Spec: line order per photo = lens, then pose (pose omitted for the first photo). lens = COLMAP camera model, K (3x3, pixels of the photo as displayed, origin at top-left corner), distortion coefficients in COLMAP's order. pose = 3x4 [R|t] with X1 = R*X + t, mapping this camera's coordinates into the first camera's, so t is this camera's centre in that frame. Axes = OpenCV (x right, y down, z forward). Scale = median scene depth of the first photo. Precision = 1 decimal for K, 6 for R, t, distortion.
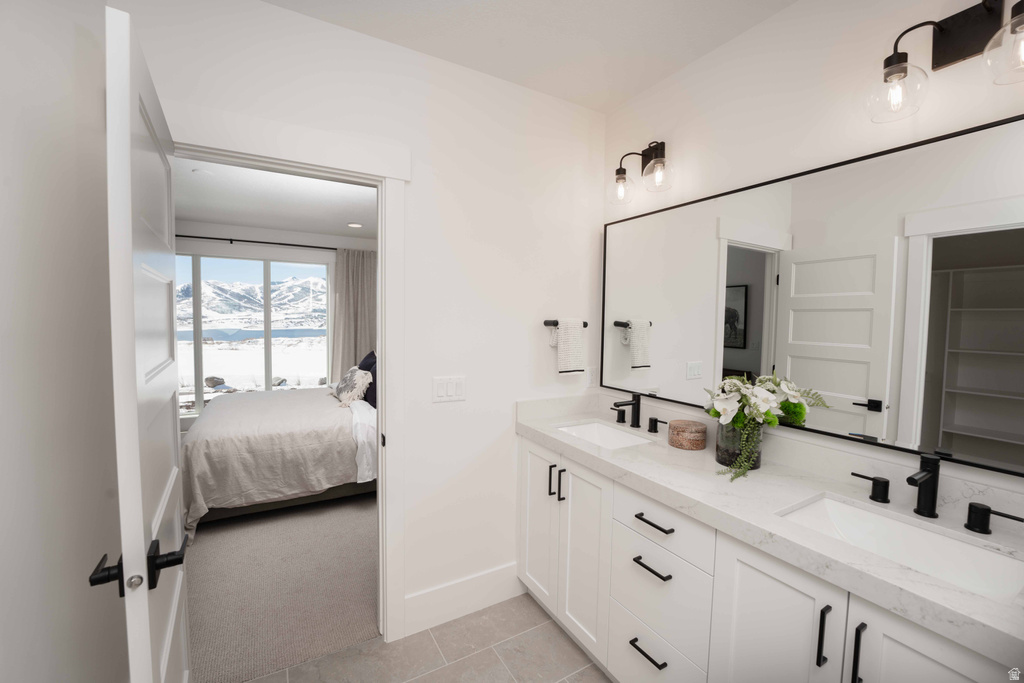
lens RADIAL K [[414.4, 0, 509.8], [0, 414.4, 339.2], [0, 0, 1]] dist [-0.024364, 0.000787]
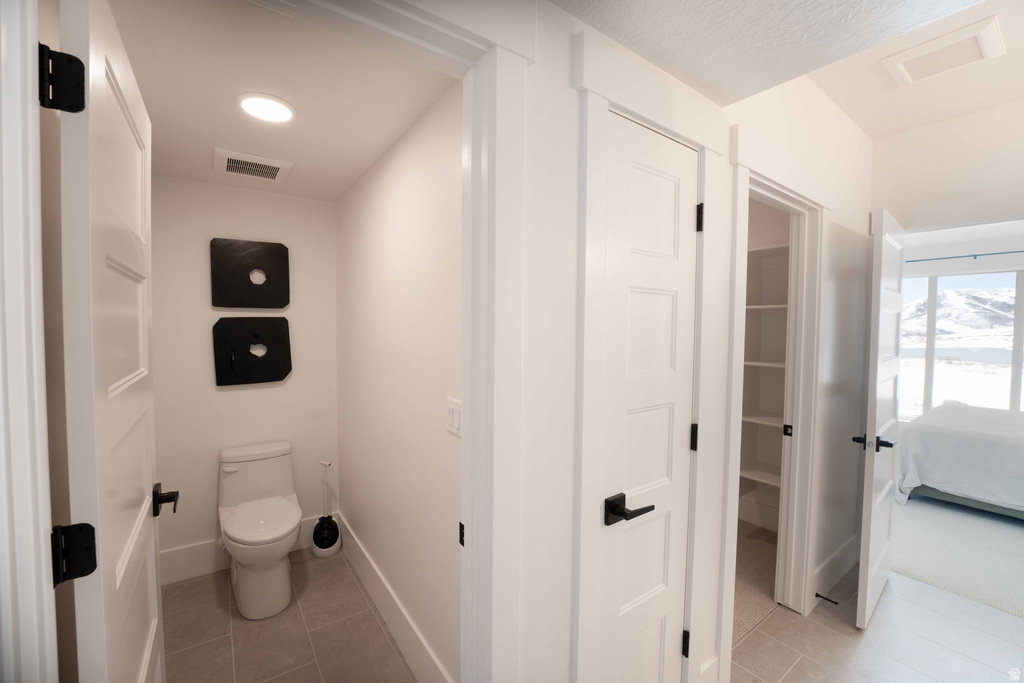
lens RADIAL K [[413.1, 0, 508.6], [0, 413.1, 338.8], [0, 0, 1]] dist [-0.029381, 0.003275]
pose [[0.093852, 0.018484, -0.995415, 0.484309], [-0.056785, 0.998299, 0.013184, 0.030156], [0.993965, 0.055287, 0.094742, -0.545033]]
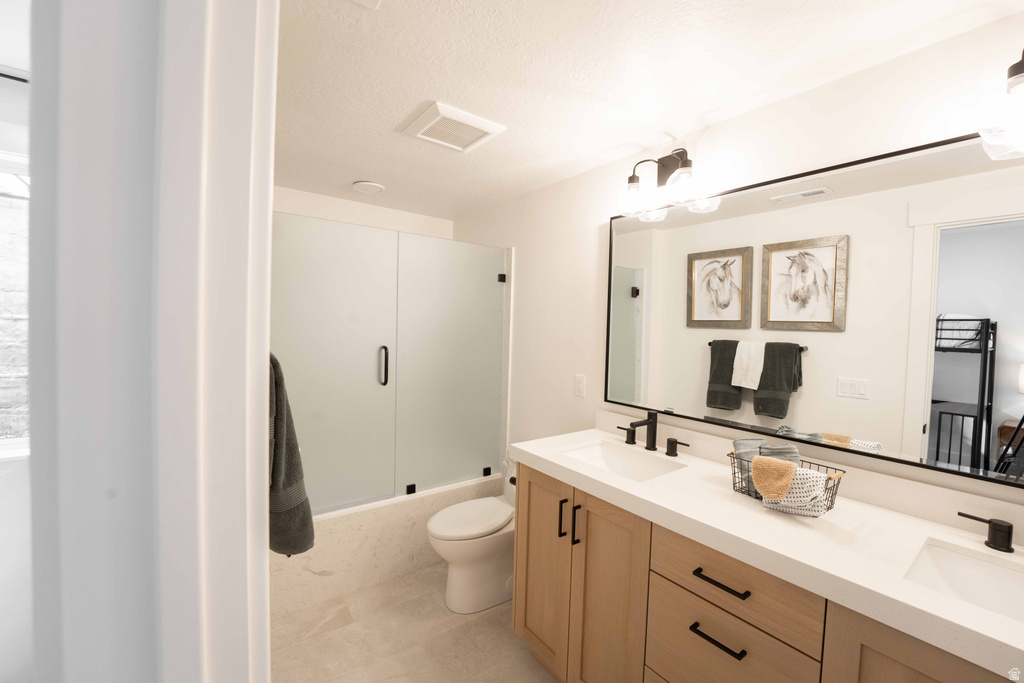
lens RADIAL K [[413.1, 0, 508.6], [0, 413.1, 338.8], [0, 0, 1]] dist [-0.029381, 0.003275]
pose [[0.992637, 0.005083, 0.121020, -0.099615], [-0.003636, 0.999919, -0.012173, -0.007919], [-0.121072, 0.011643, 0.992575, 0.177135]]
